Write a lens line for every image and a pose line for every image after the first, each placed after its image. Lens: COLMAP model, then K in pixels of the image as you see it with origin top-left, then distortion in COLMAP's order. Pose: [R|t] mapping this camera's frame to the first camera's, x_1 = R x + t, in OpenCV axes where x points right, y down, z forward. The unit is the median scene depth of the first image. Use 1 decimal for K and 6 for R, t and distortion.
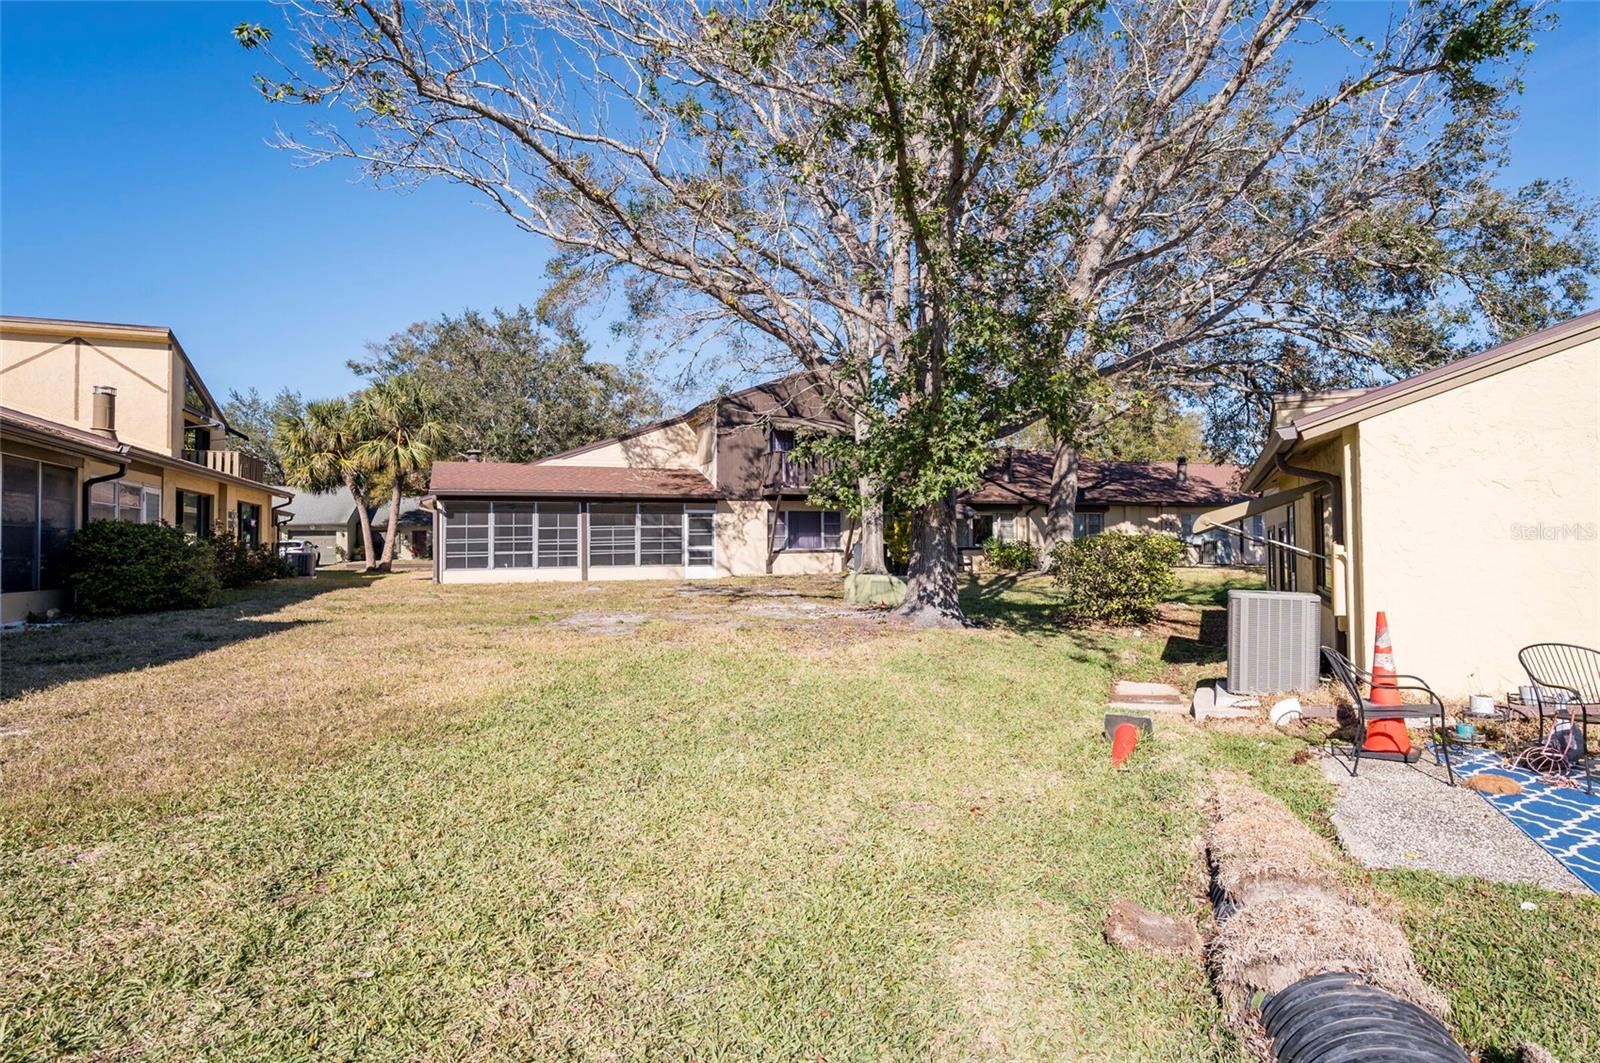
lens RADIAL K [[816.9, 0, 801.5], [0, 816.9, 529.9], [0, 0, 1]] dist [-0.006258, -0.000826]
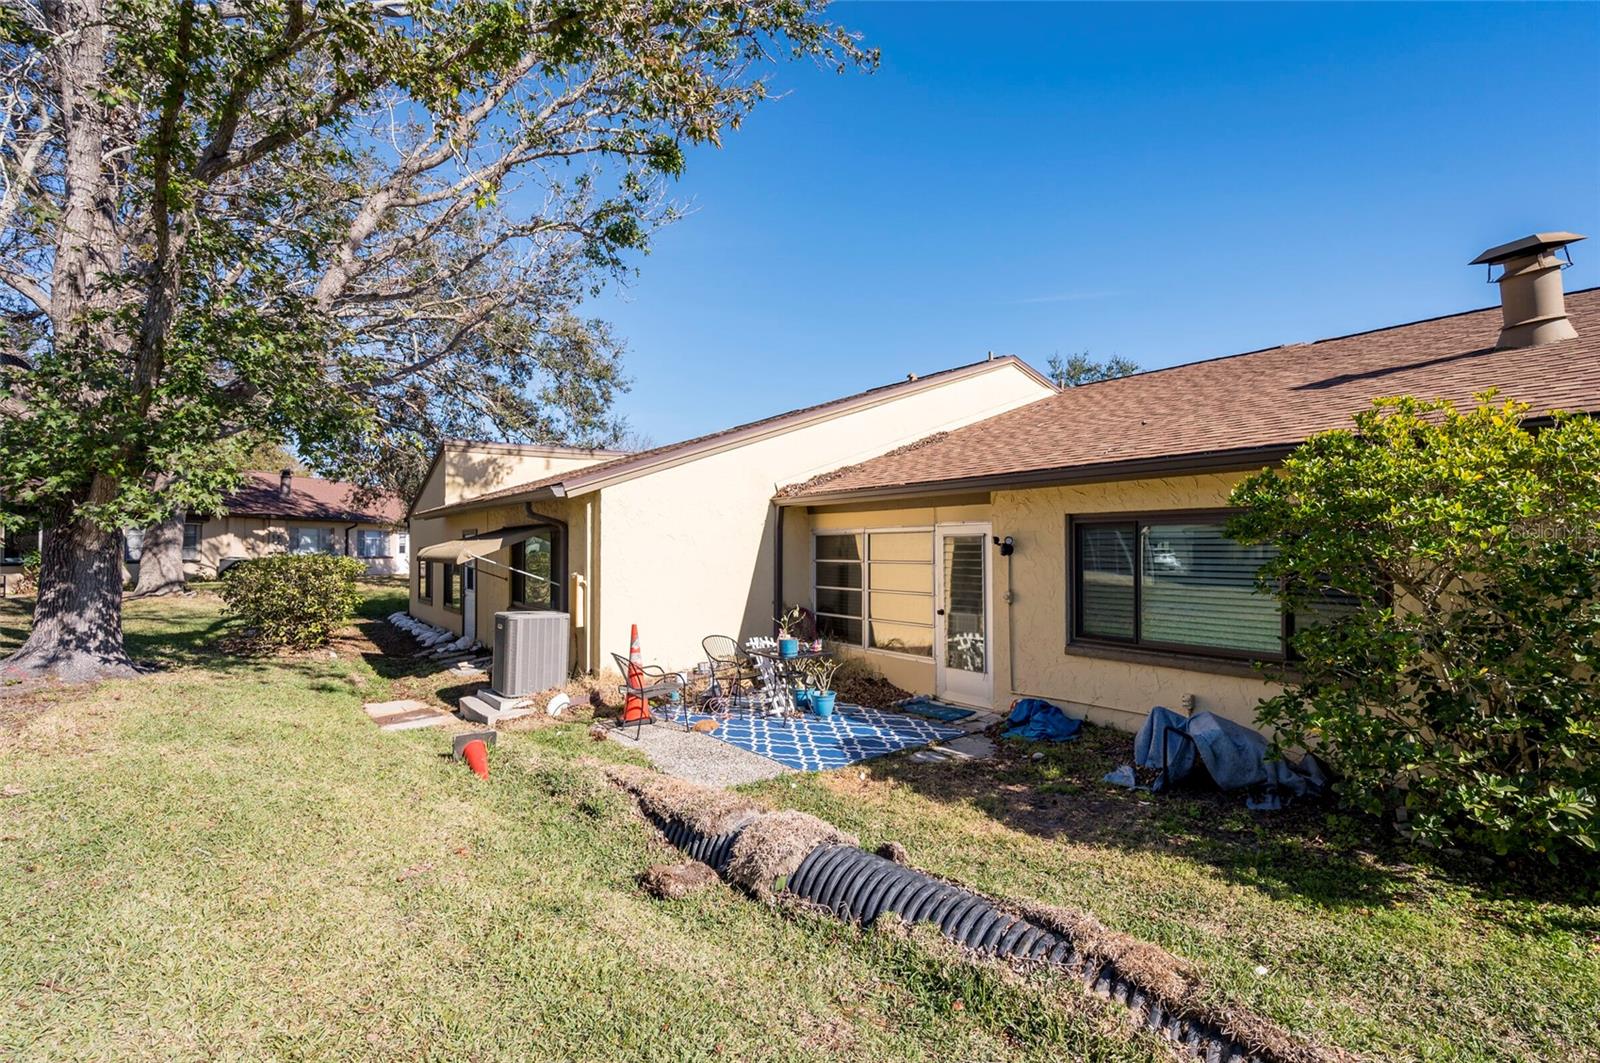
lens RADIAL K [[734.4, 0, 806.8], [0, 734.4, 535.3], [0, 0, 1]] dist [0.001514, 0.000359]
pose [[0.432576, 0.026059, 0.901221, -0.176374], [-0.024444, 0.999554, -0.017169, -0.022592], [-0.901266, -0.014602, 0.433020, 0.075947]]
